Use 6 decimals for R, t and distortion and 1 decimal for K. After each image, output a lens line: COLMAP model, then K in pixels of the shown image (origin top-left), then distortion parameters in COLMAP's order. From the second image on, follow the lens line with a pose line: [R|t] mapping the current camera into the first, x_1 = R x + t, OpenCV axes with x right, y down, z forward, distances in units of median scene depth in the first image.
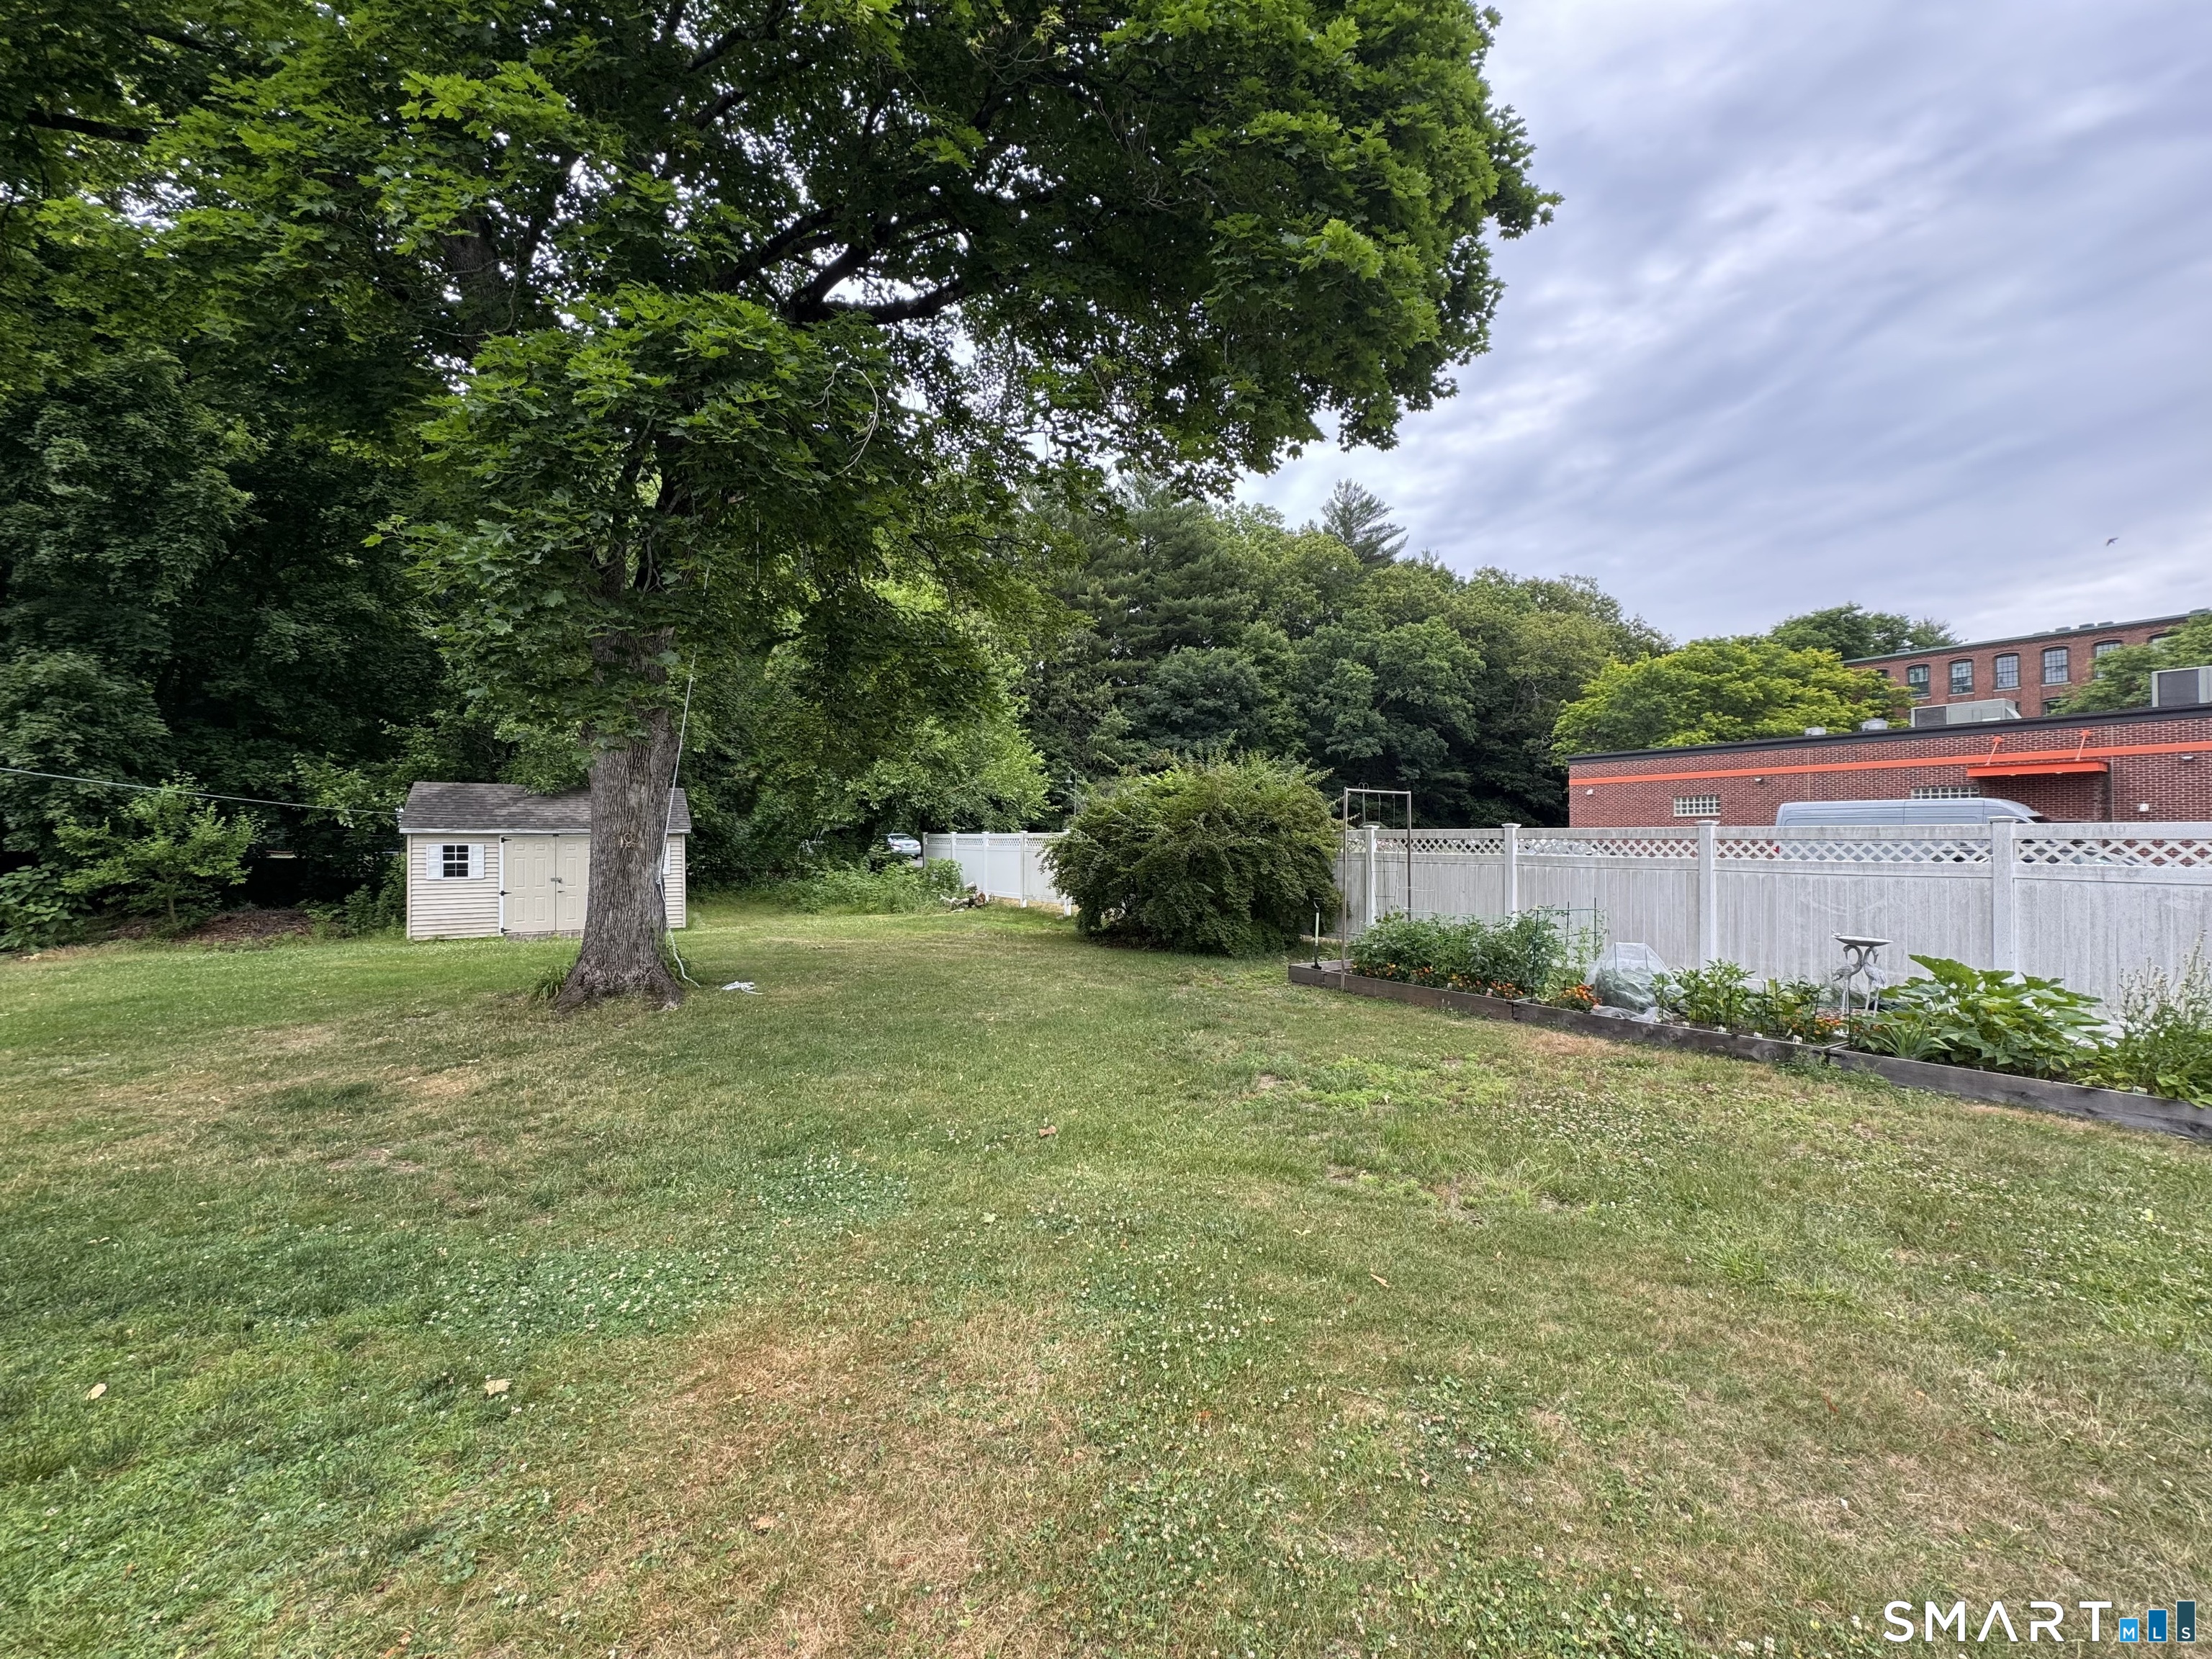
lens RADIAL K [[881.0, 0, 1107.6], [0, 881.0, 835.7], [0, 0, 1]] dist [-0.002356, -0.000157]
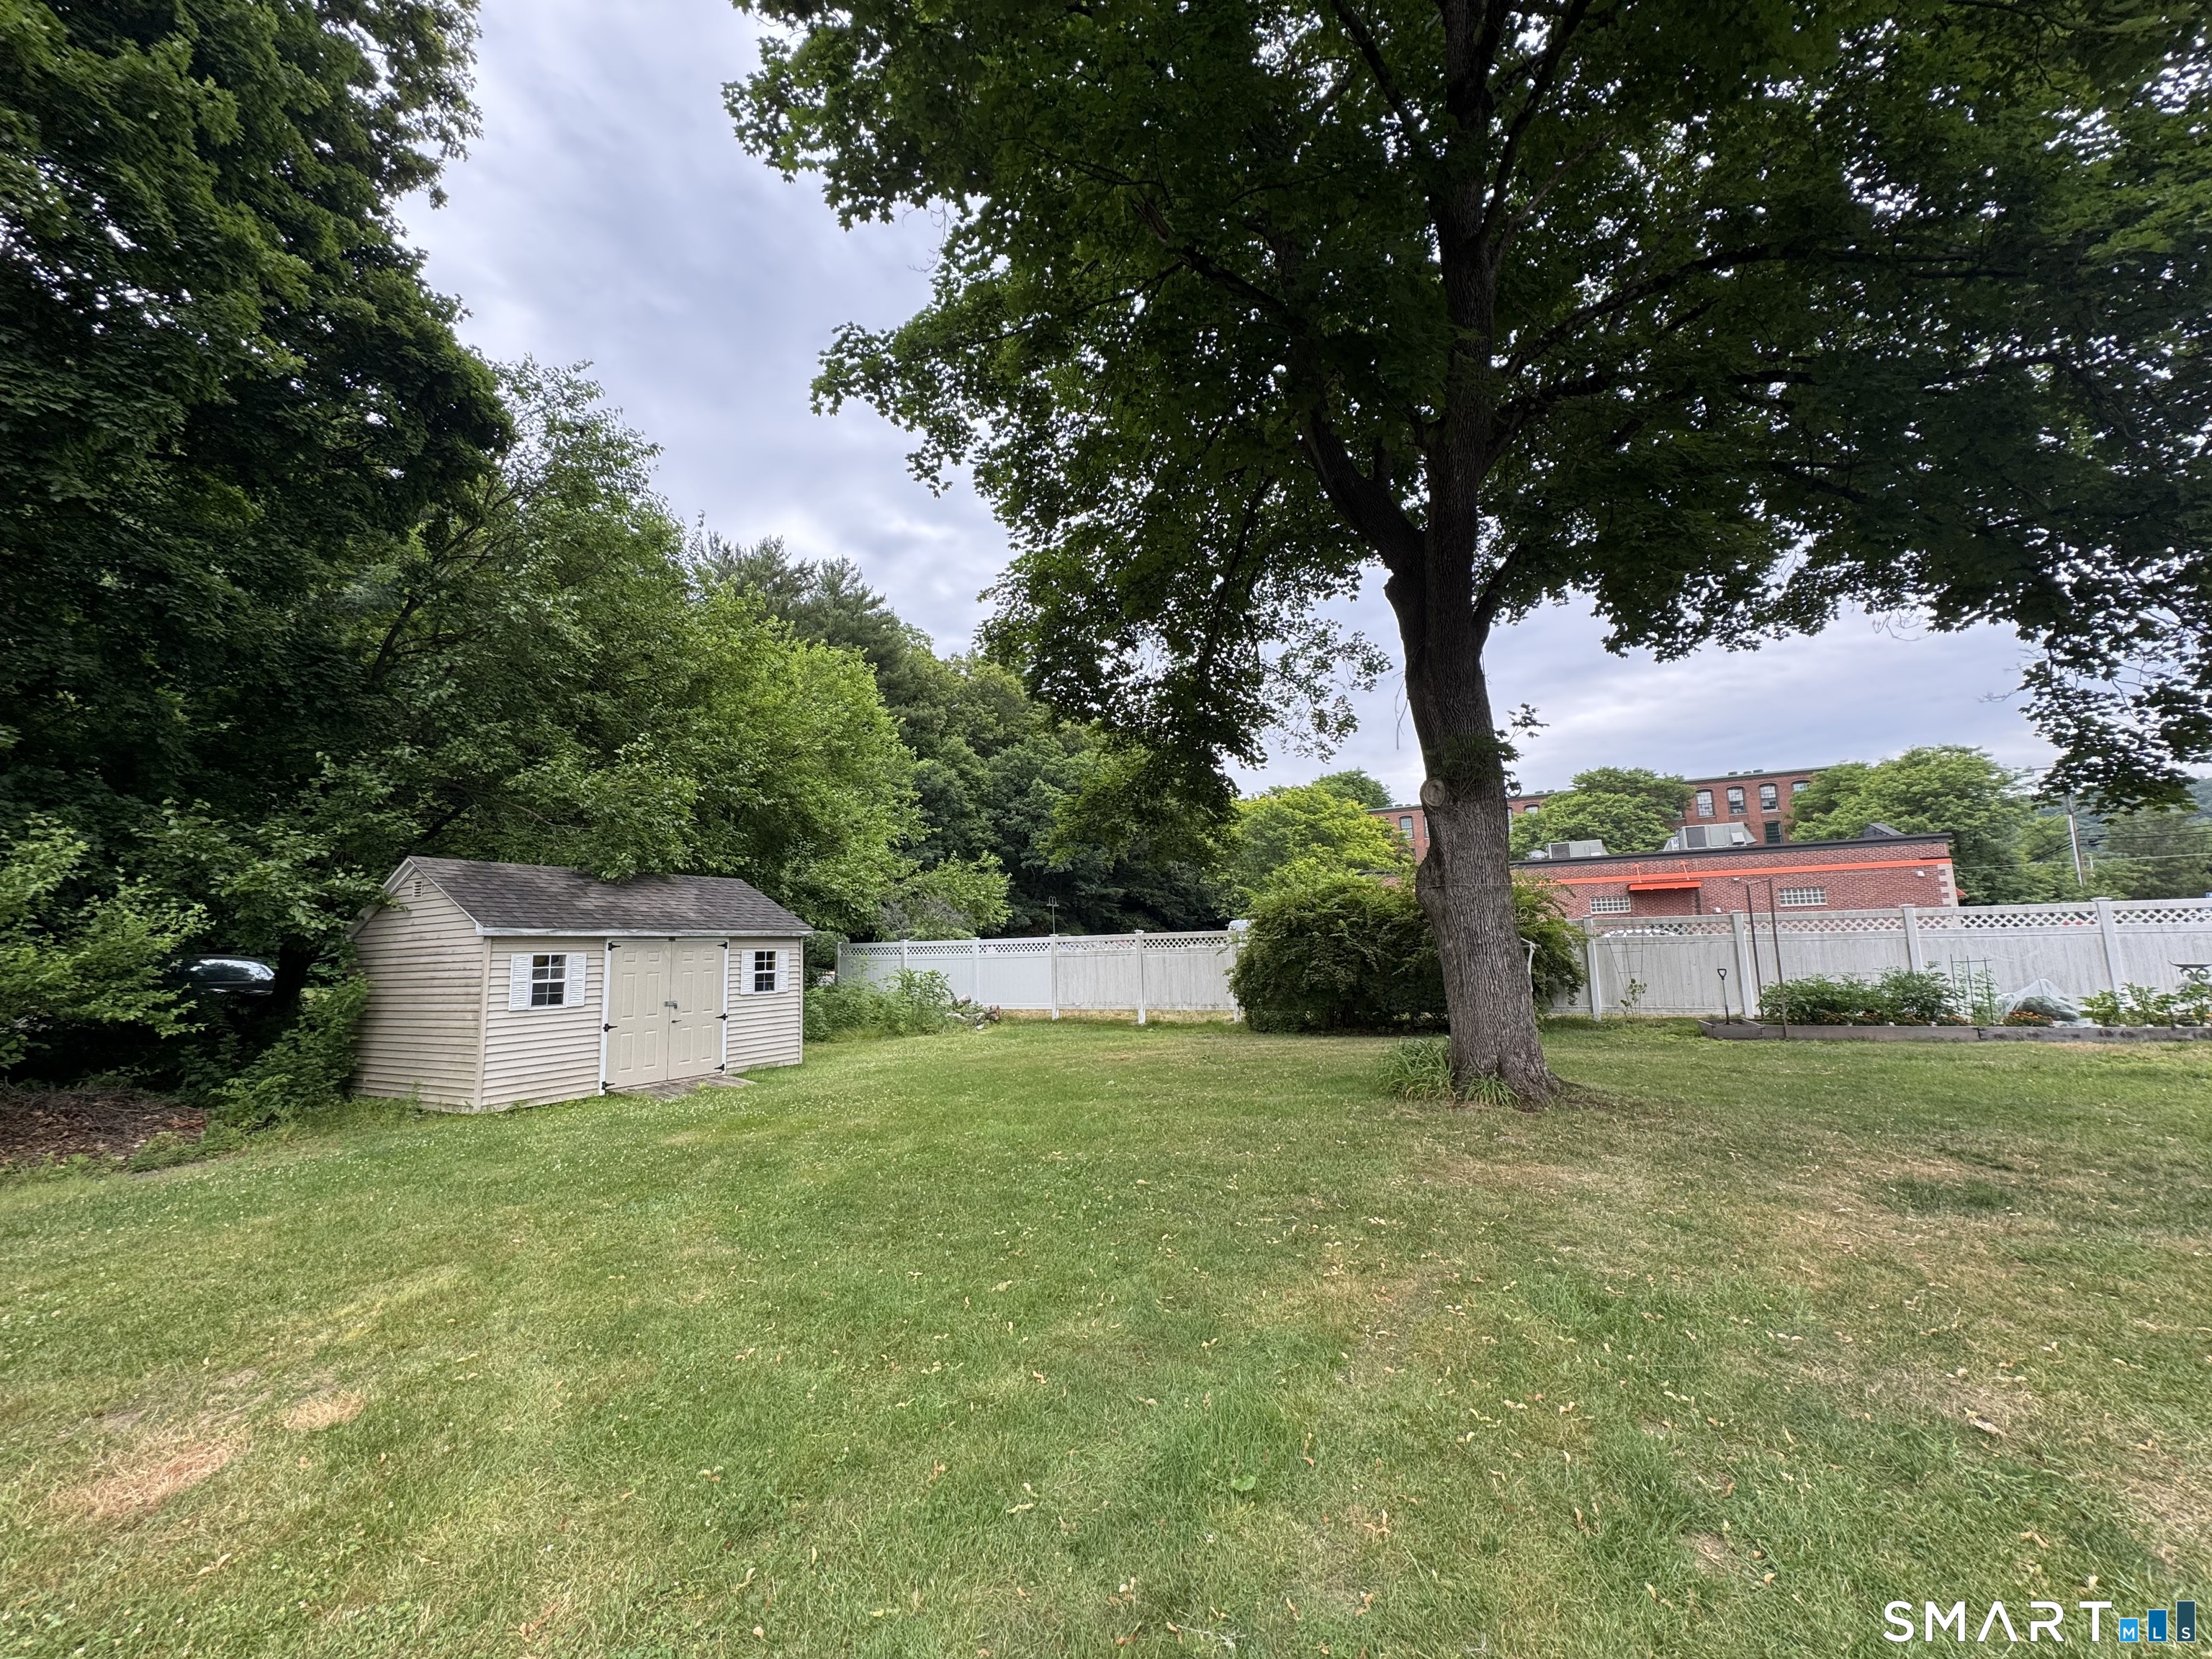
lens RADIAL K [[881.0, 0, 1105.0], [0, 881.0, 827.1], [0, 0, 1]] dist [-0.002356, -0.000157]
pose [[0.861591, 0.050633, 0.505071, -0.564690], [0.022723, 0.990168, -0.138025, 0.012794], [-0.507094, 0.130398, 0.851970, 0.182078]]
